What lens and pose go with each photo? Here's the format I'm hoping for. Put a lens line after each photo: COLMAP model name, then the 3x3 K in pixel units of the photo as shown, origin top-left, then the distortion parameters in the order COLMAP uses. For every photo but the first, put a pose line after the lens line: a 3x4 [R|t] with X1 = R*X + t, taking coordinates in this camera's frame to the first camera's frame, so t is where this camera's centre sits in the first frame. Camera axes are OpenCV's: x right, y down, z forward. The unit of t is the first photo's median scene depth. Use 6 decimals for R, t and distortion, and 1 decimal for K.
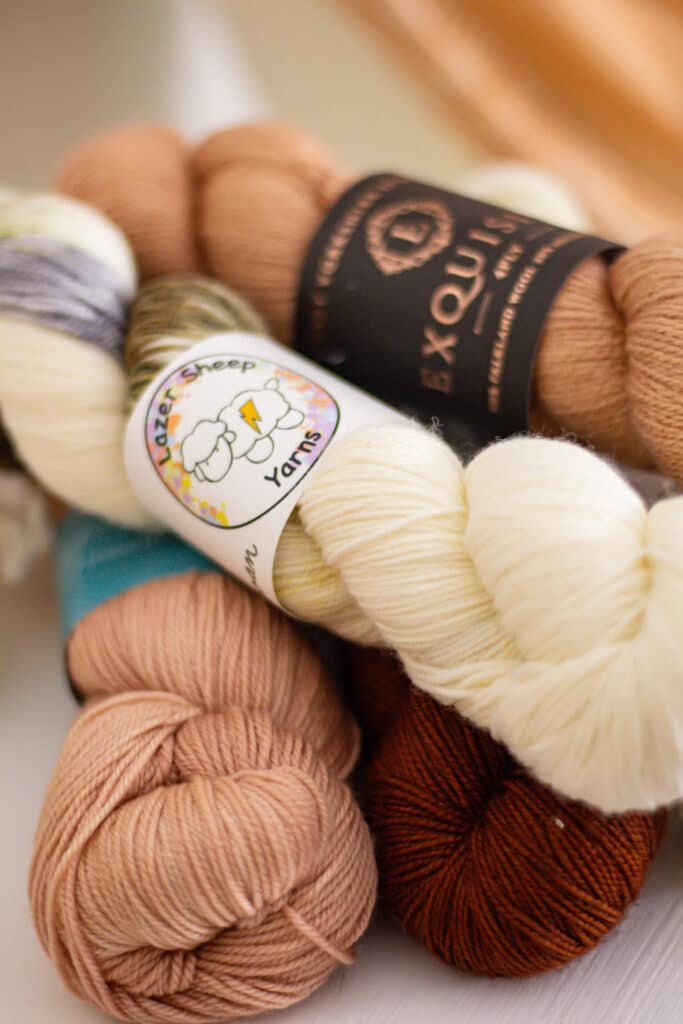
lens RADIAL K [[2567.6, 0, 341.5], [0, 2567.6, 512.0], [0, 0, 1]] dist [-0.024369, -0.015644]
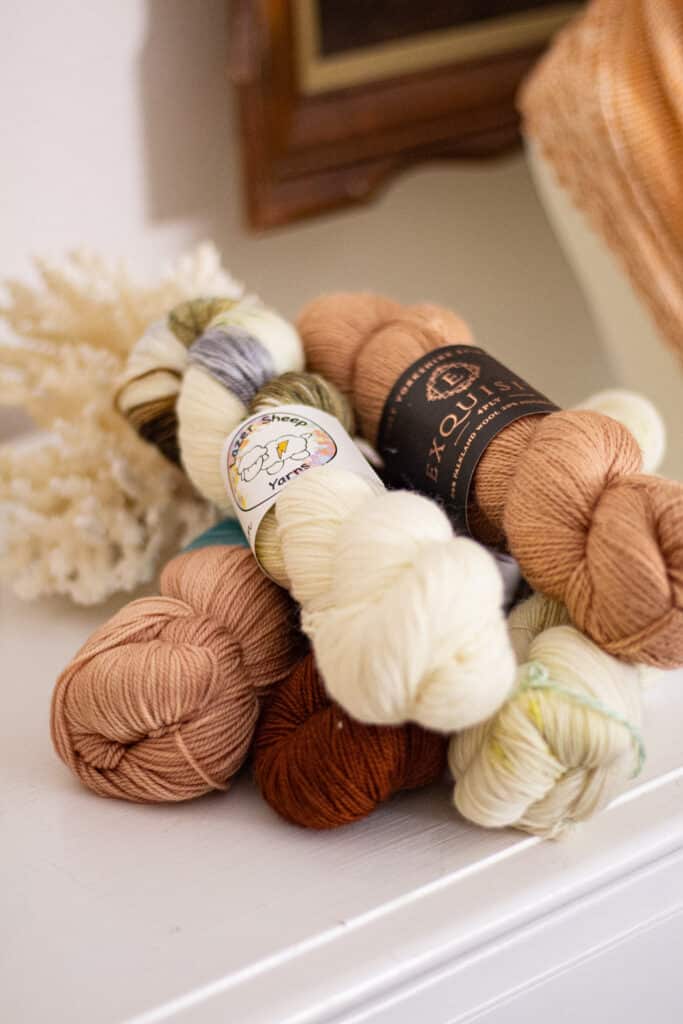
lens RADIAL K [[2567.6, 0, 341.5], [0, 2567.6, 512.0], [0, 0, 1]] dist [-0.024369, -0.015644]
pose [[0.894895, 0.251648, -0.368560, 0.613835], [-0.300284, 0.950477, -0.080140, 0.119946], [0.330141, 0.182389, 0.926143, -0.460630]]
